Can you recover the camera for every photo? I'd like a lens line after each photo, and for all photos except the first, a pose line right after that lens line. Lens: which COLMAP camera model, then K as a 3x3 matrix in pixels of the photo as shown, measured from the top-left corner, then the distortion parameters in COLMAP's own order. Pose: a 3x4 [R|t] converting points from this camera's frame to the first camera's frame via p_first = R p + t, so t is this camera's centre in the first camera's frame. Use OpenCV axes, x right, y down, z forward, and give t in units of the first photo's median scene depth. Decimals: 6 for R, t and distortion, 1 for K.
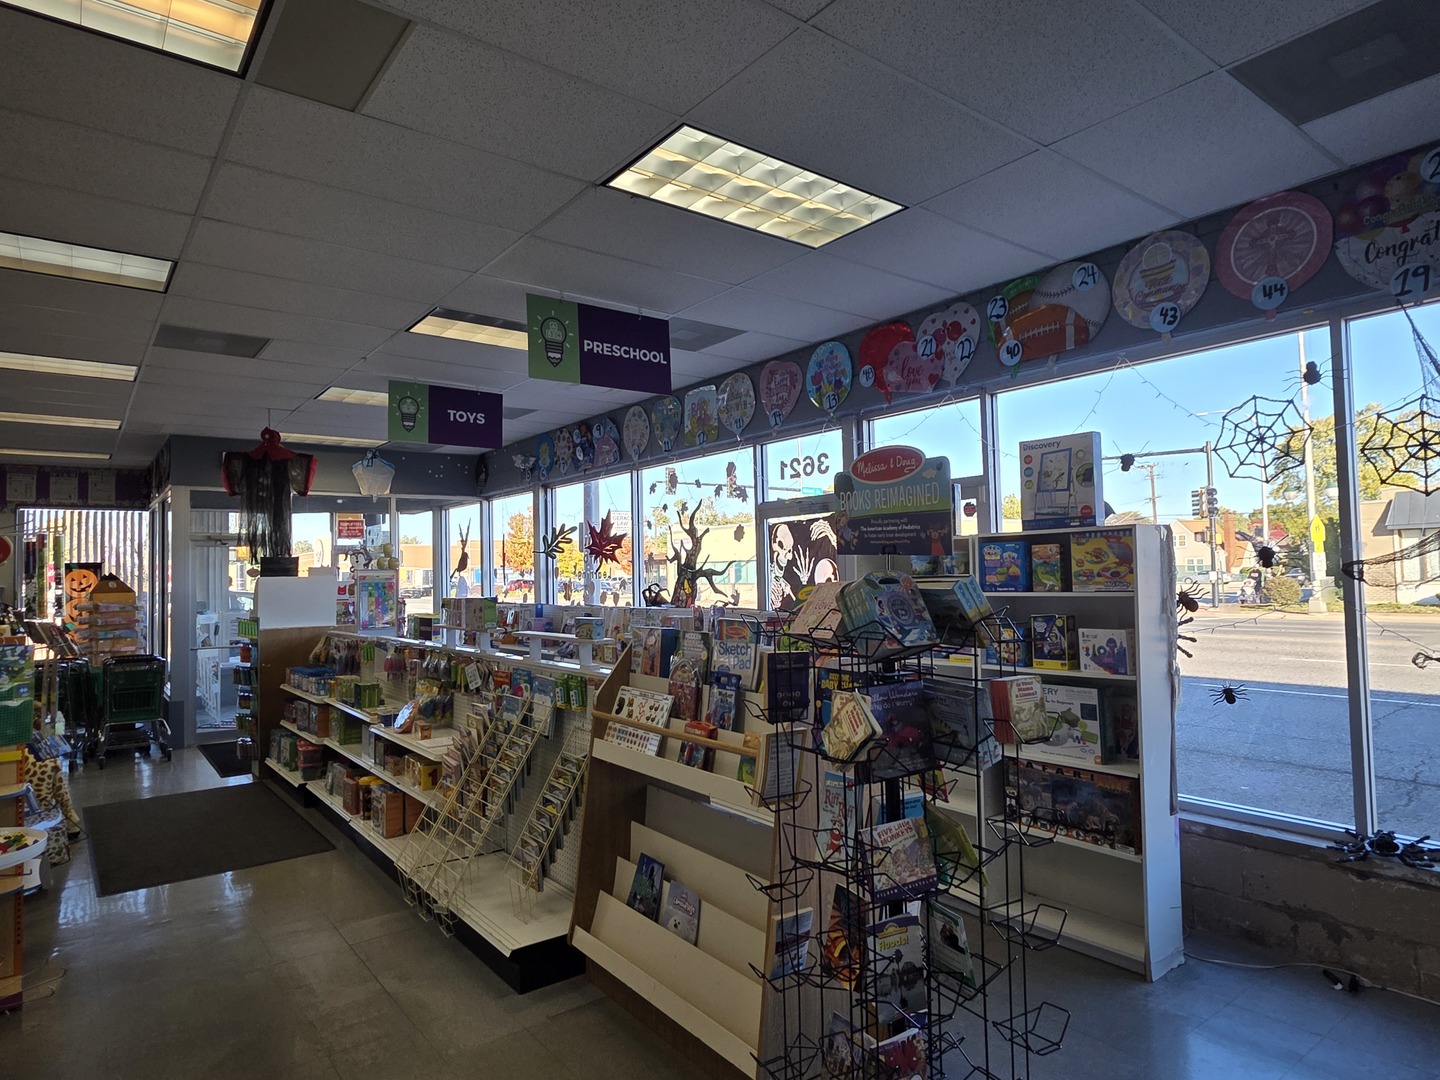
lens RADIAL K [[842.9, 0, 724.4], [0, 842.9, 534.7], [0, 0, 1]] dist [0.000491, 0.001065]
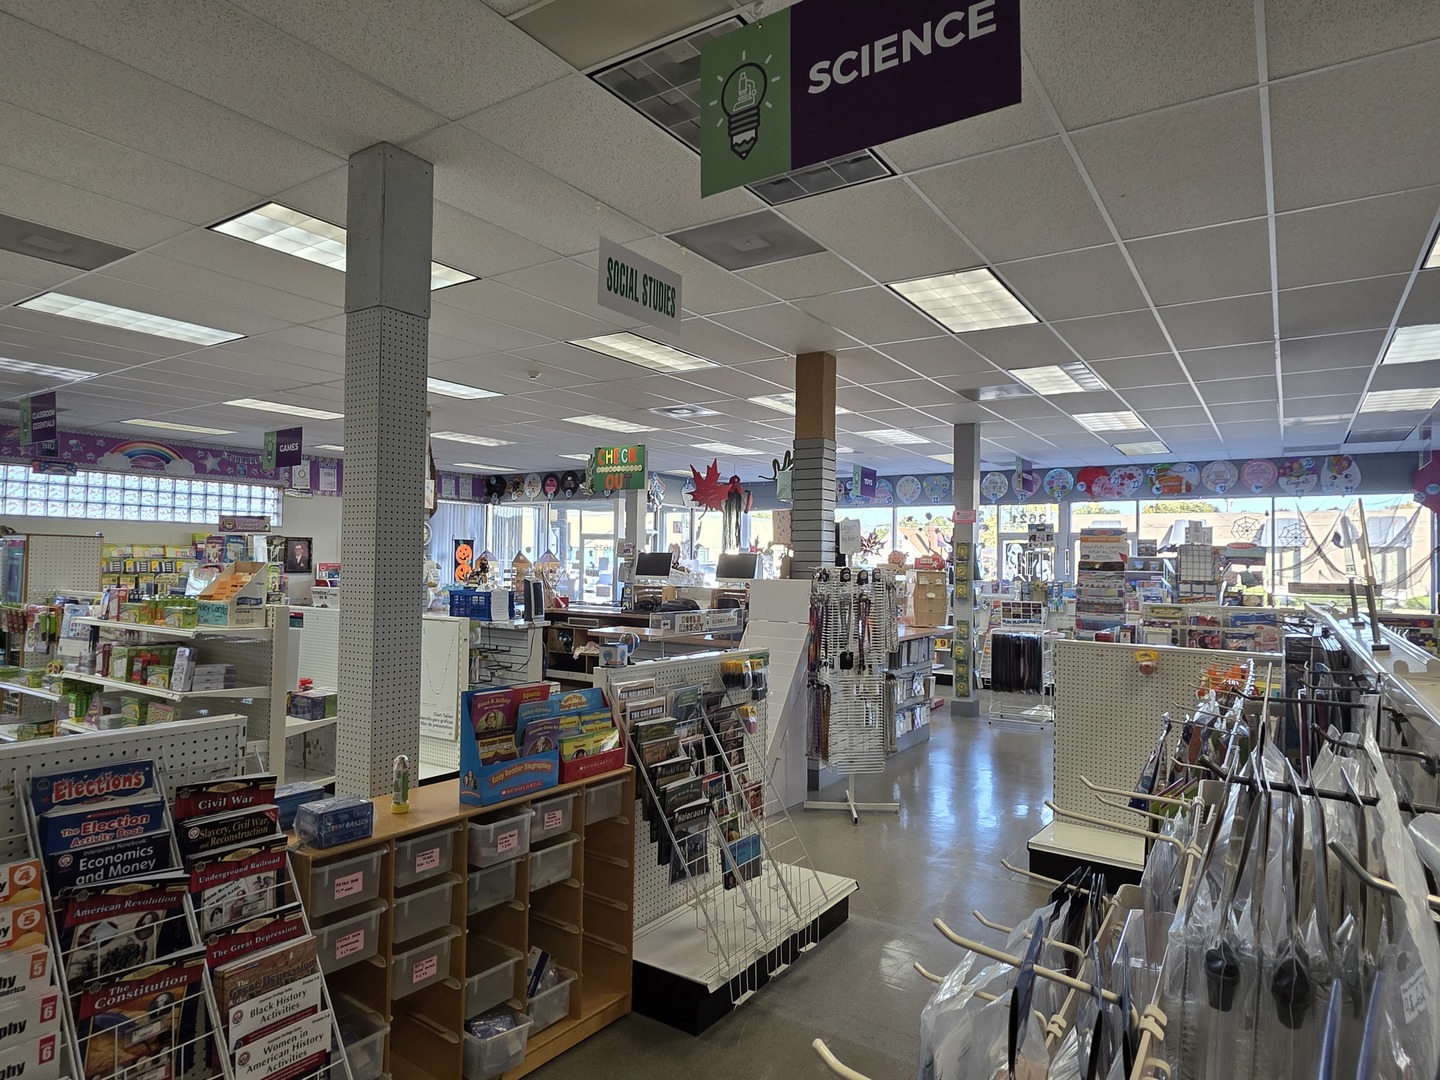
lens RADIAL K [[842.9, 0, 716.9], [0, 842.9, 541.8], [0, 0, 1]] dist [0.000491, 0.001065]
pose [[0.949770, 0.045018, 0.309693, -1.794589], [-0.050266, 0.998695, 0.008984, 0.001740], [-0.308884, -0.024099, 0.950794, -1.126785]]
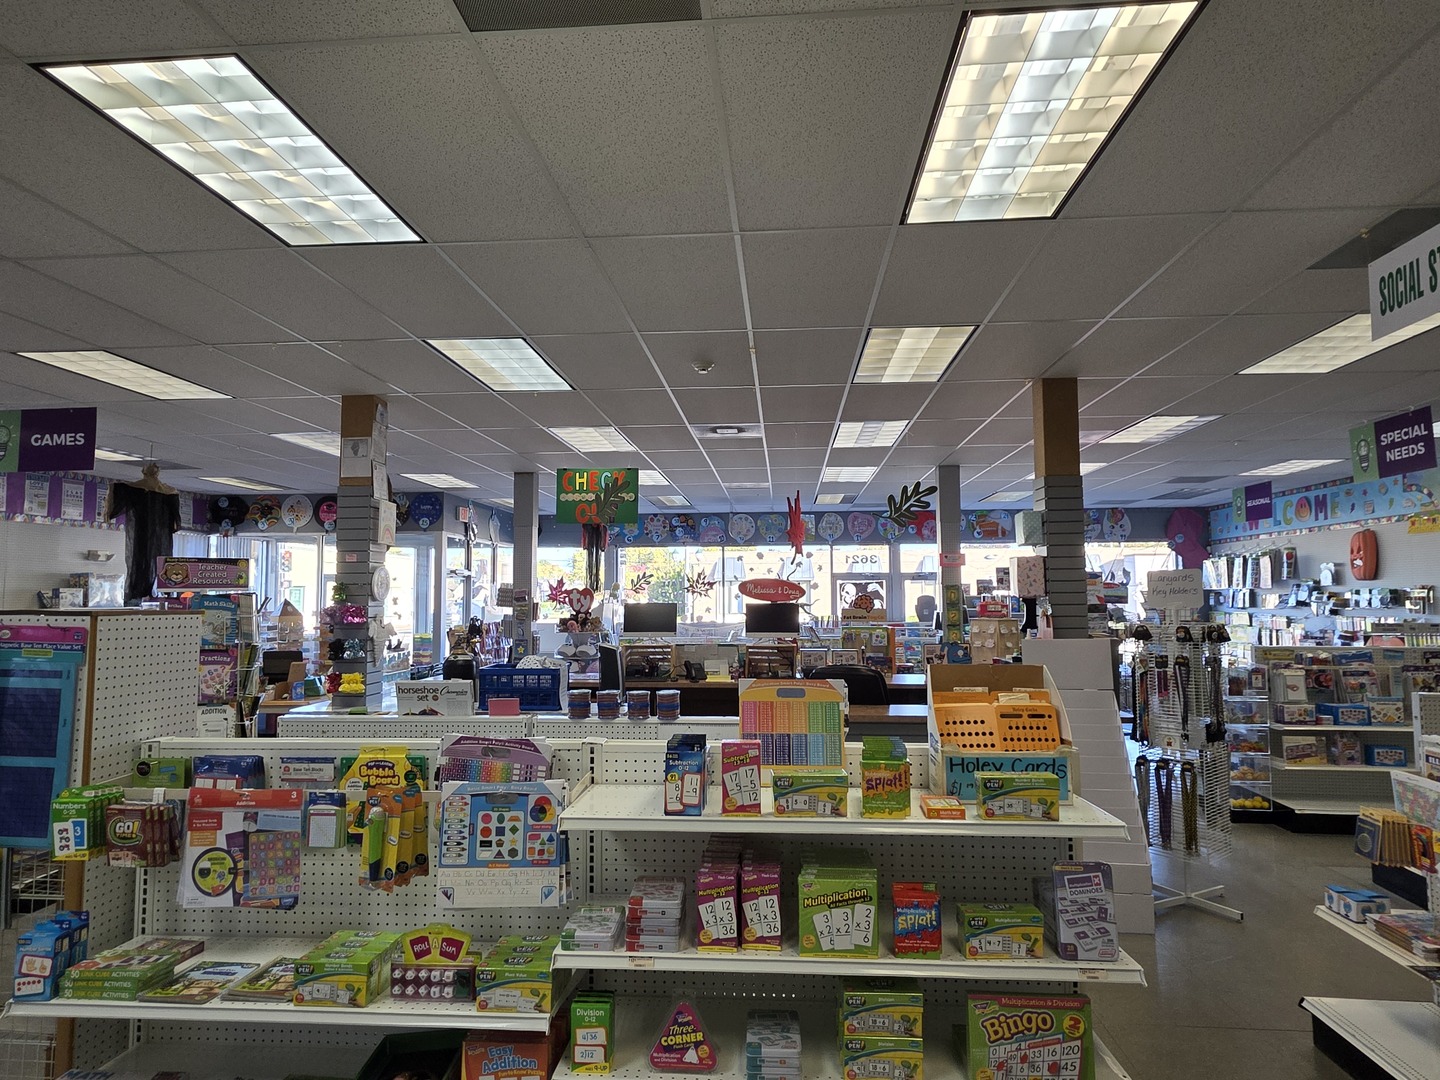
lens RADIAL K [[842.9, 0, 717.8], [0, 842.9, 539.5], [0, 0, 1]] dist [0.000491, 0.001065]
pose [[0.681004, 0.071426, 0.728788, -2.408097], [-0.043015, 0.997415, -0.057558, 0.018806], [-0.731015, 0.007848, 0.682316, -0.366156]]
